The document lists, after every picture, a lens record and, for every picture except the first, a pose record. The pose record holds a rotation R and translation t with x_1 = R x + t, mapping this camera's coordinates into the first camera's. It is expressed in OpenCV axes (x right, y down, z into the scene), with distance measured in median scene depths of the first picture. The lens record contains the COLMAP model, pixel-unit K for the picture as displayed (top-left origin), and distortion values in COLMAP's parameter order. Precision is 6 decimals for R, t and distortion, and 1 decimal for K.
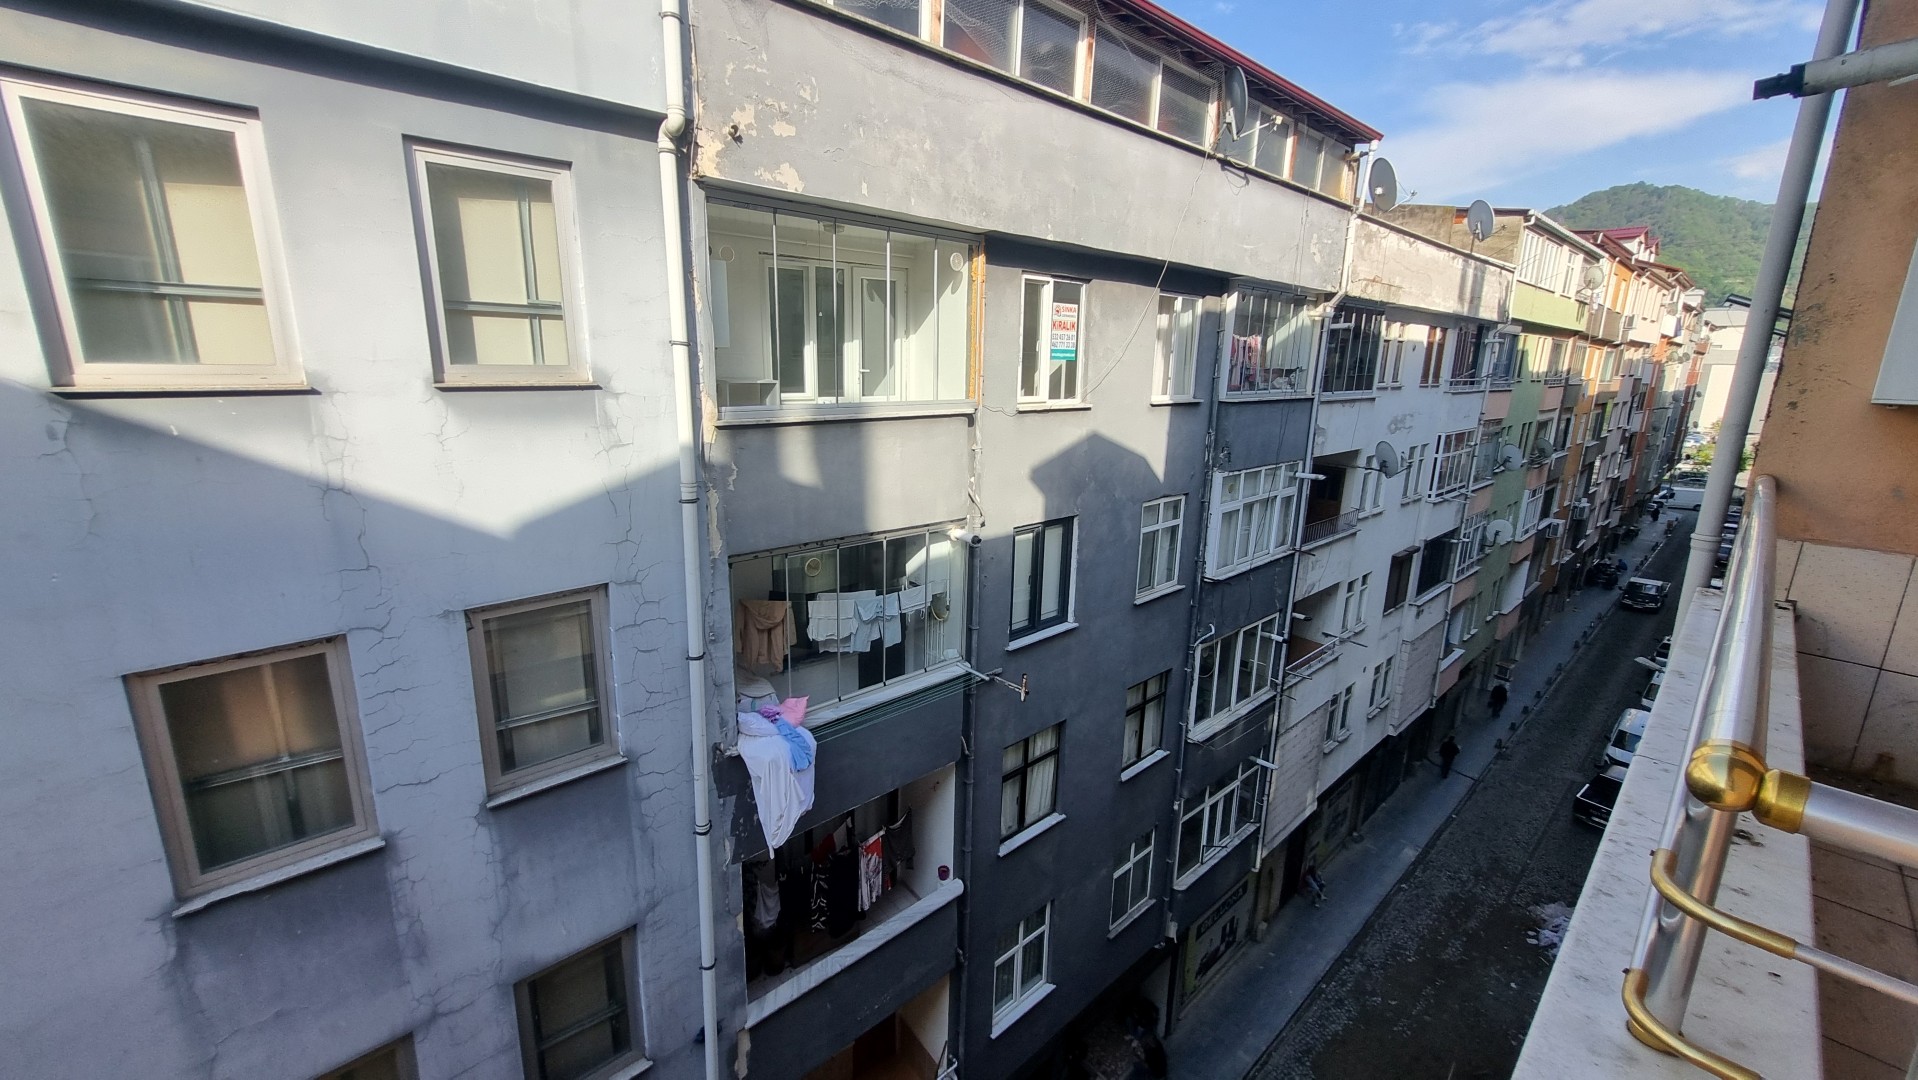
lens RADIAL K [[760.2, 0, 935.9], [0, 760.2, 533.1], [0, 0, 1]] dist [-0.000470, -0.000235]
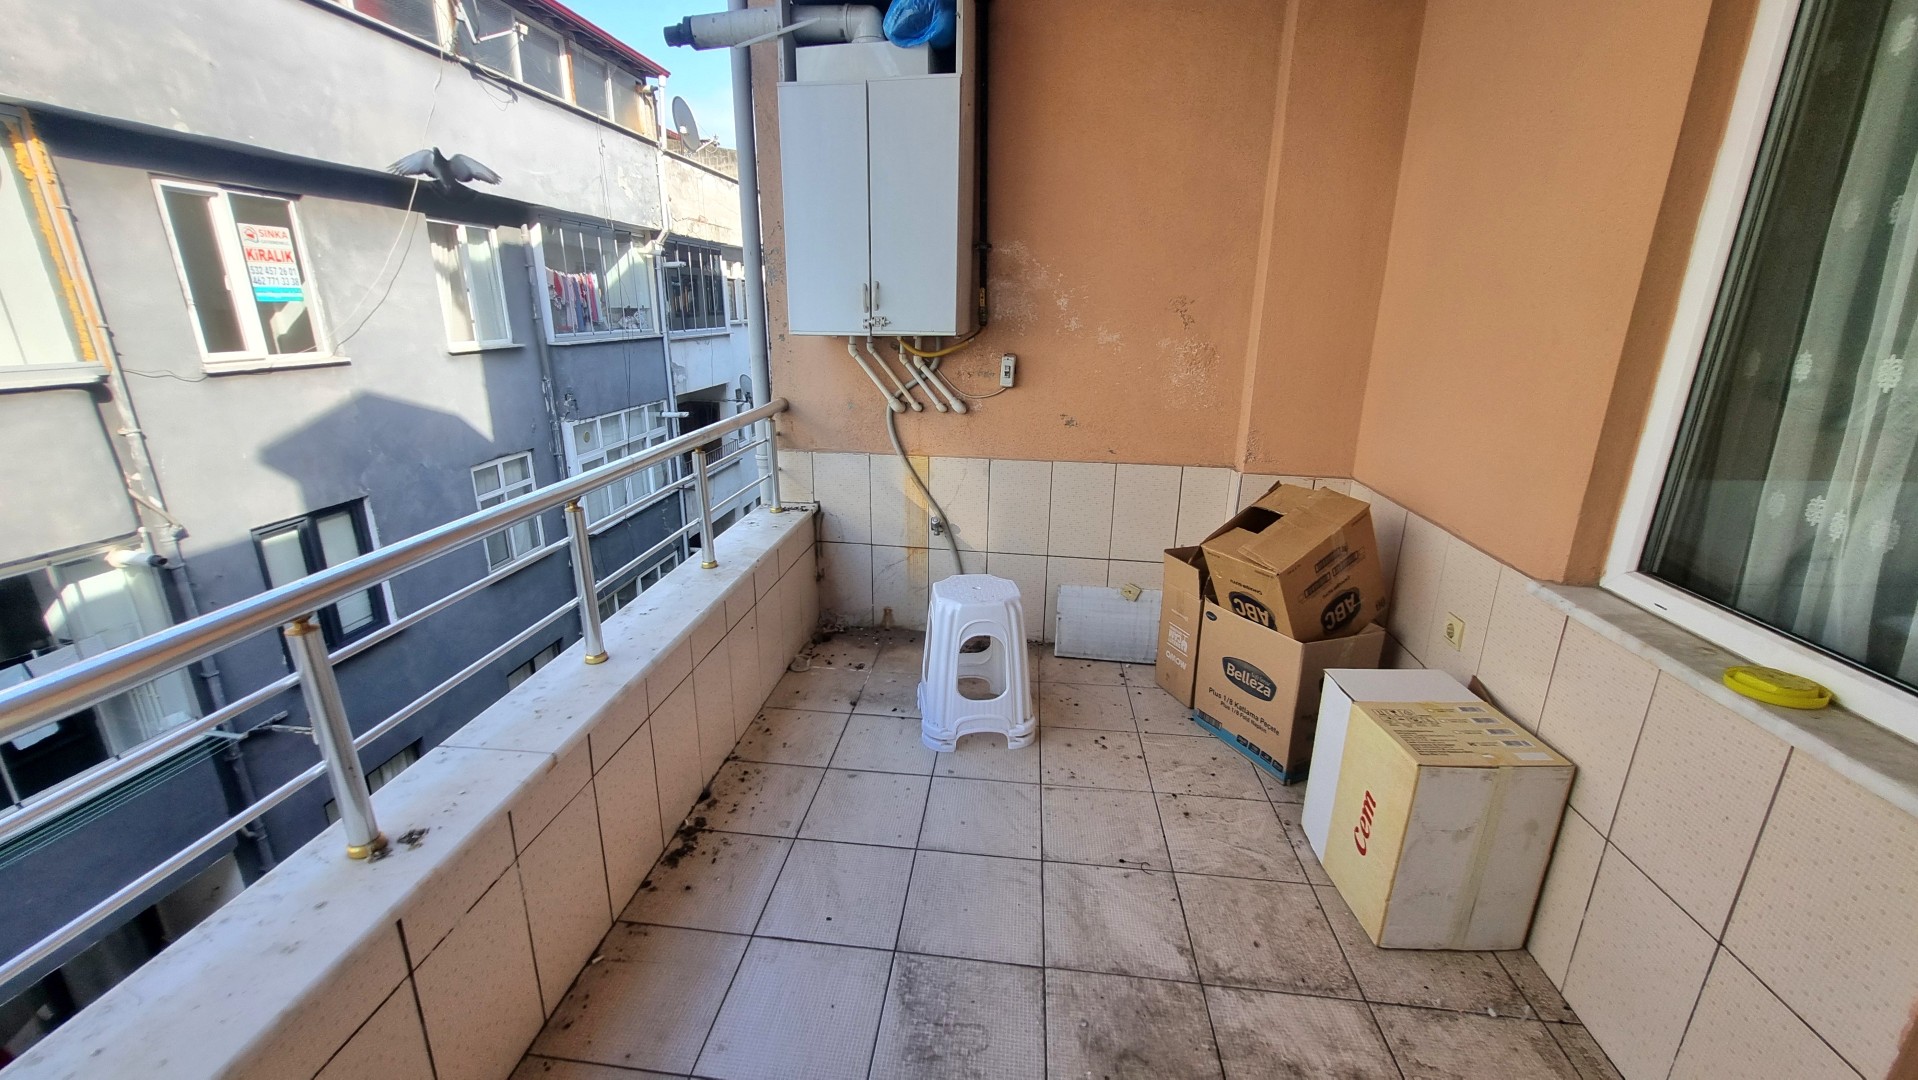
lens RADIAL K [[760.2, 0, 935.9], [0, 760.2, 533.1], [0, 0, 1]] dist [-0.000470, -0.000235]
pose [[0.750265, -0.202158, 0.629472, 0.103298], [0.154213, 0.979352, 0.130718, 0.001974], [-0.642900, -0.001000, 0.765949, -0.008810]]
